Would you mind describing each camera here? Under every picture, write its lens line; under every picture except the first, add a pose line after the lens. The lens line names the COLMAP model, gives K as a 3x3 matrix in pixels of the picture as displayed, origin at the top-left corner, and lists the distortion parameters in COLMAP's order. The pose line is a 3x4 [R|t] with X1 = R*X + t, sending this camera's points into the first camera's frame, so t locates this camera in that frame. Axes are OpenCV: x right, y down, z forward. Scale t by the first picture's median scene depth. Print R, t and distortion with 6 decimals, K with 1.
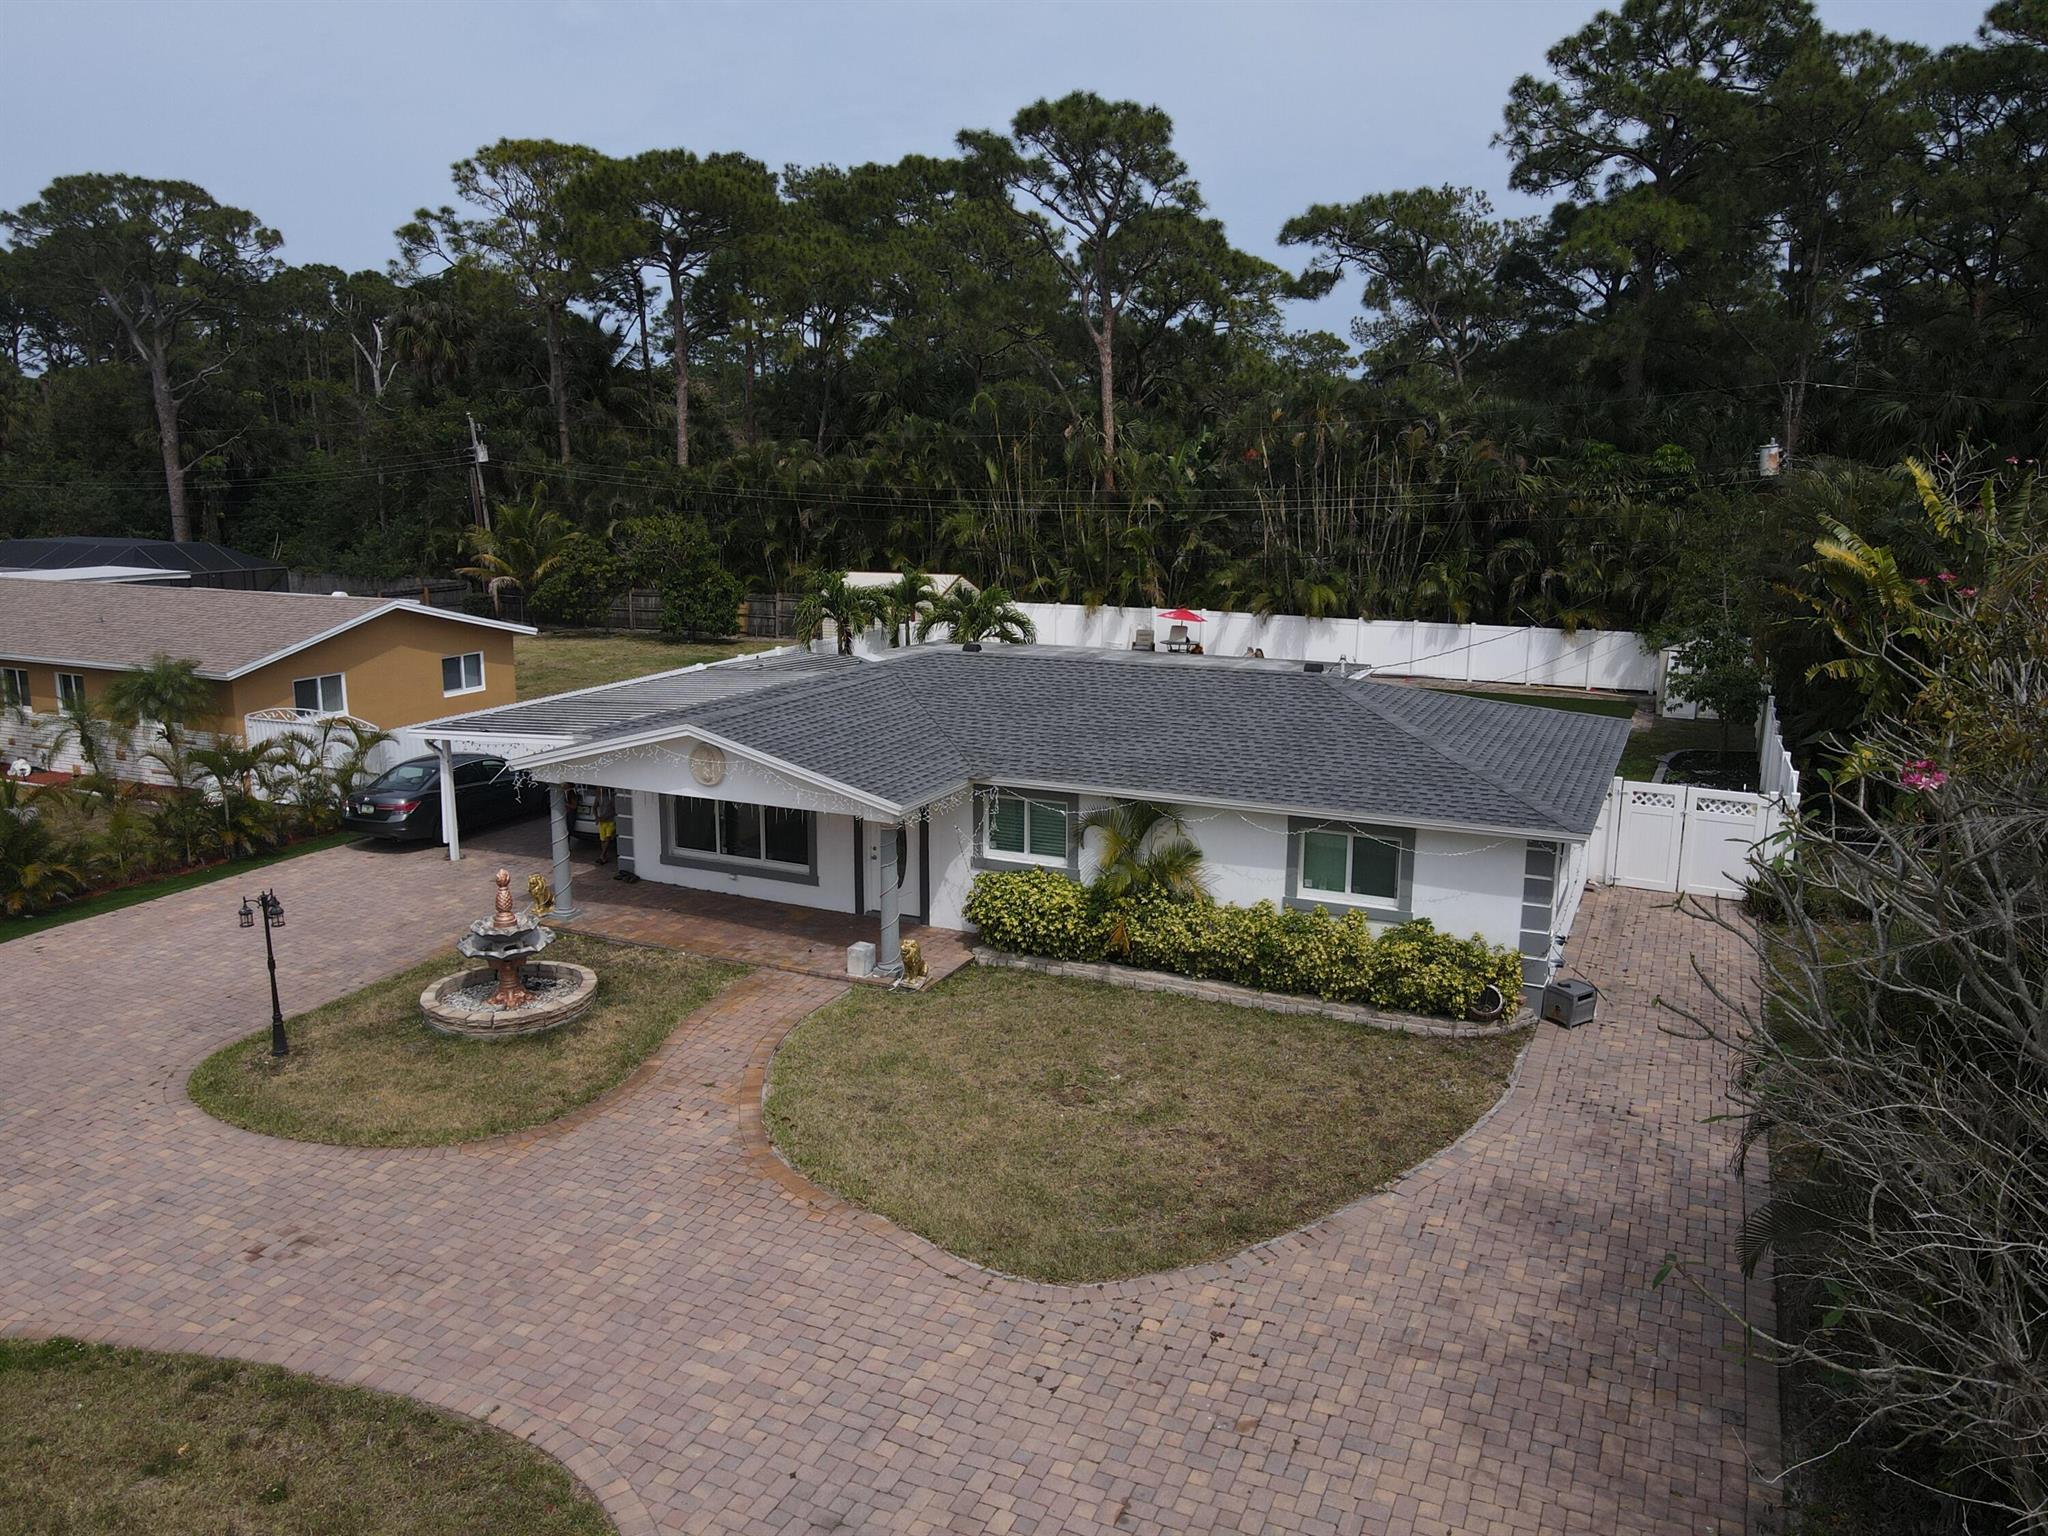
lens RADIAL K [[1507.2, 0, 1024.0], [0, 1507.2, 768.0], [0, 0, 1]] dist [-0.006614, 0.035951]
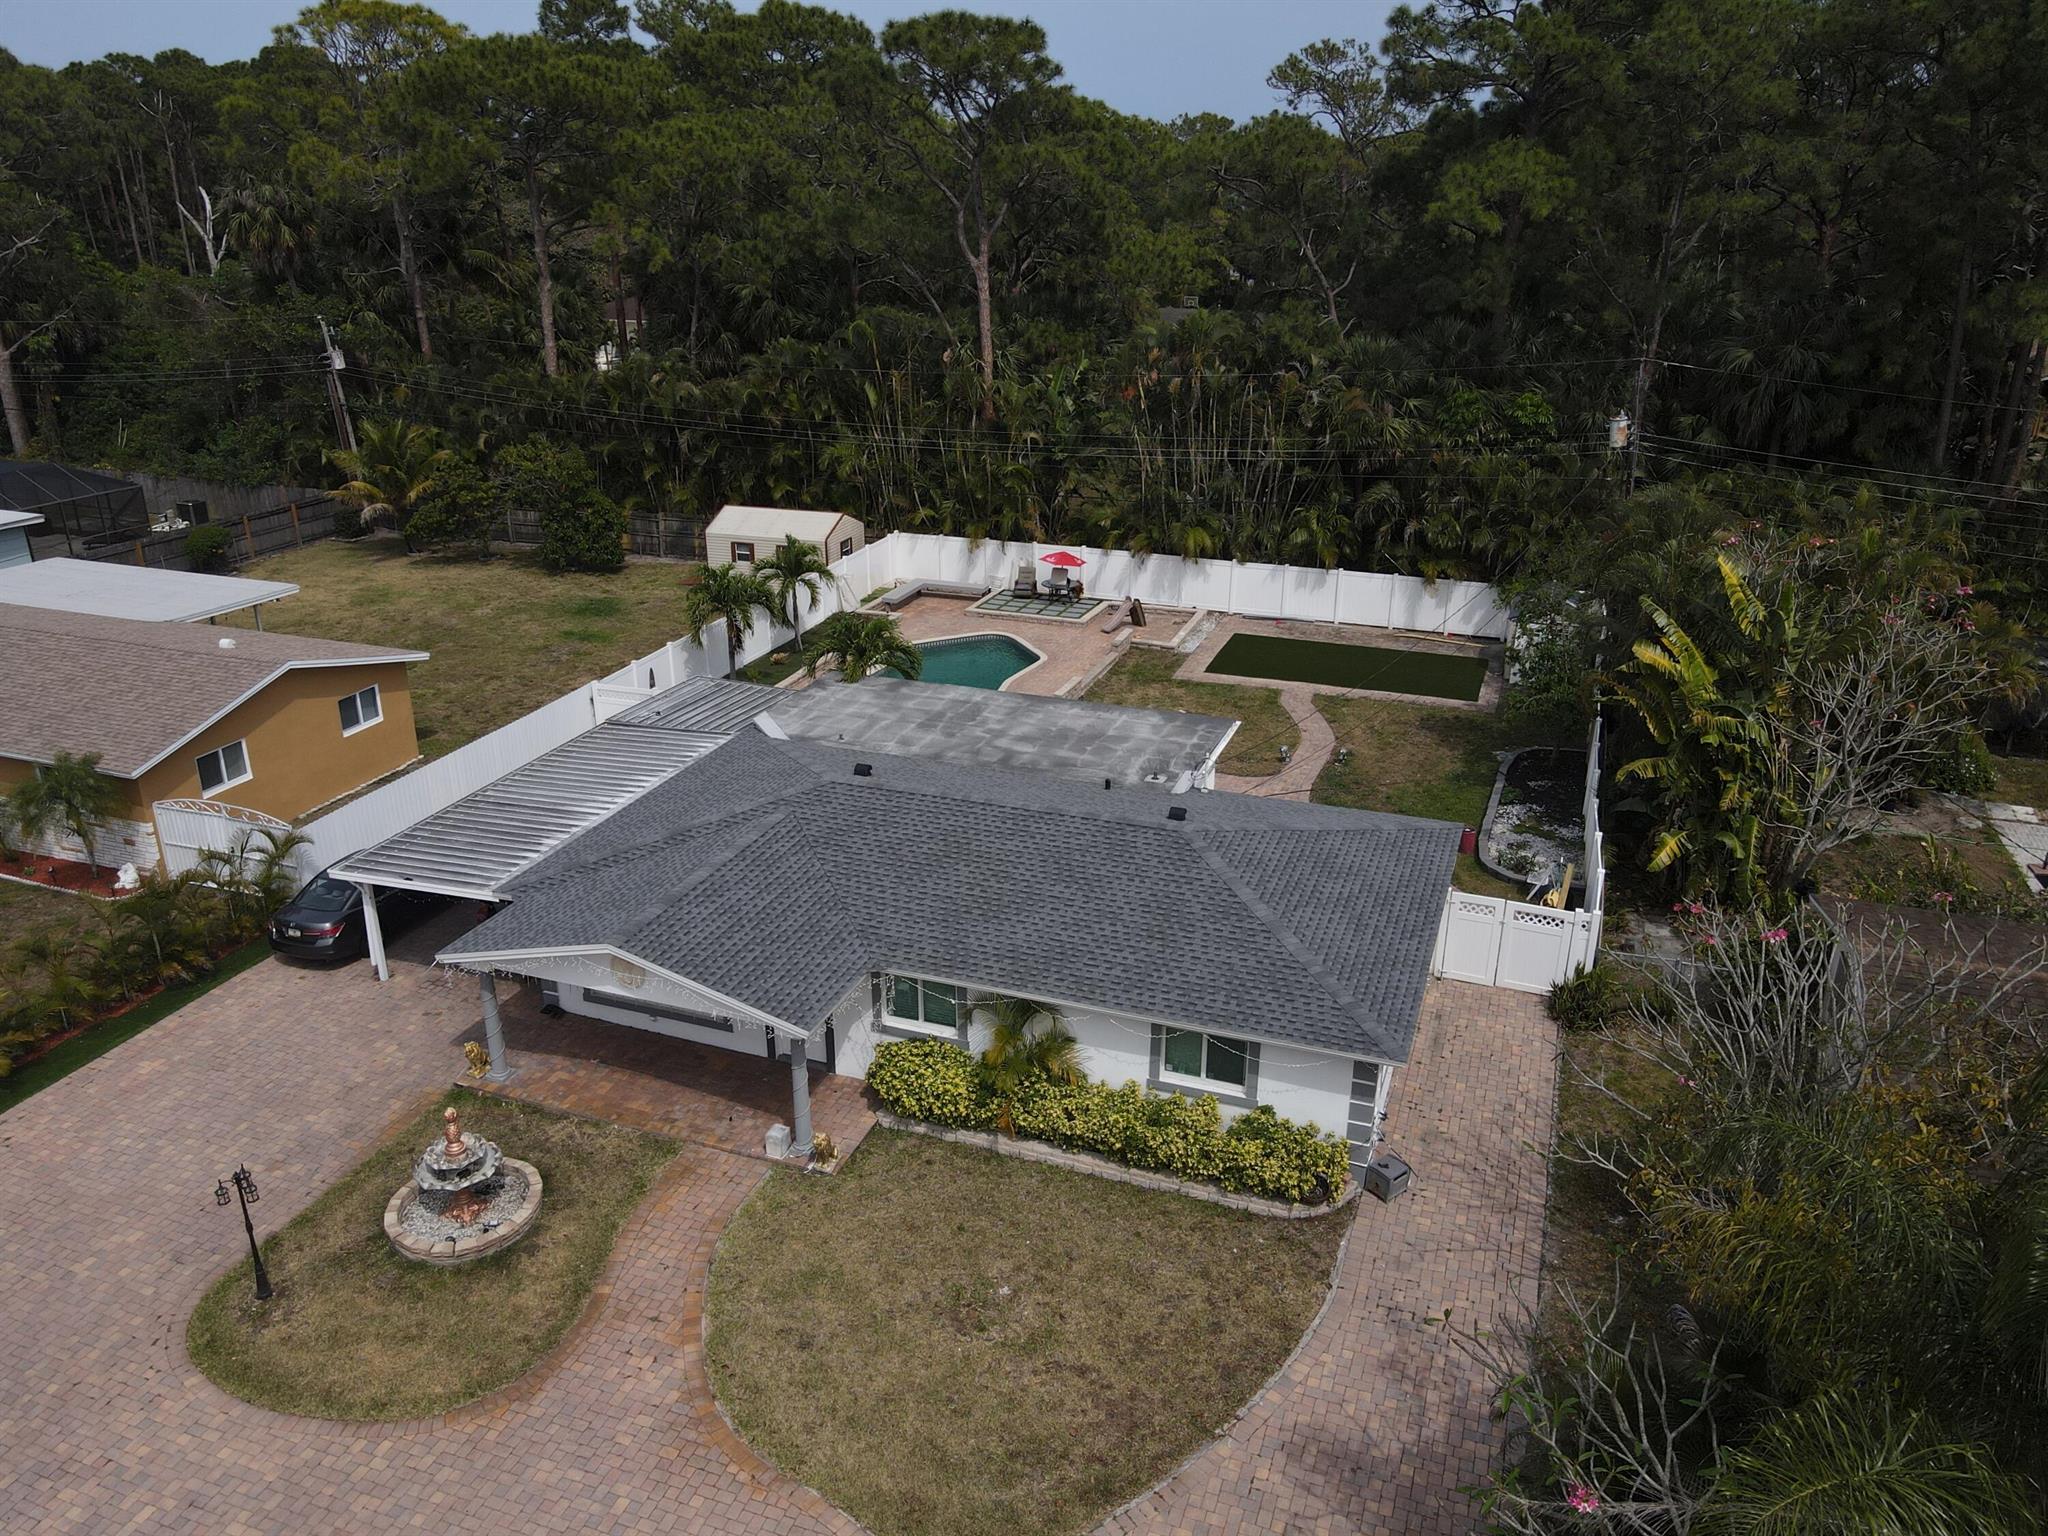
lens RADIAL K [[1507.2, 0, 1024.0], [0, 1507.2, 768.0], [0, 0, 1]] dist [-0.006614, 0.035951]
pose [[0.997065, -0.031028, 0.069990, 0.004941], [0.018480, 0.984699, 0.173282, -0.299979], [-0.074296, -0.171480, 0.982382, -0.065964]]
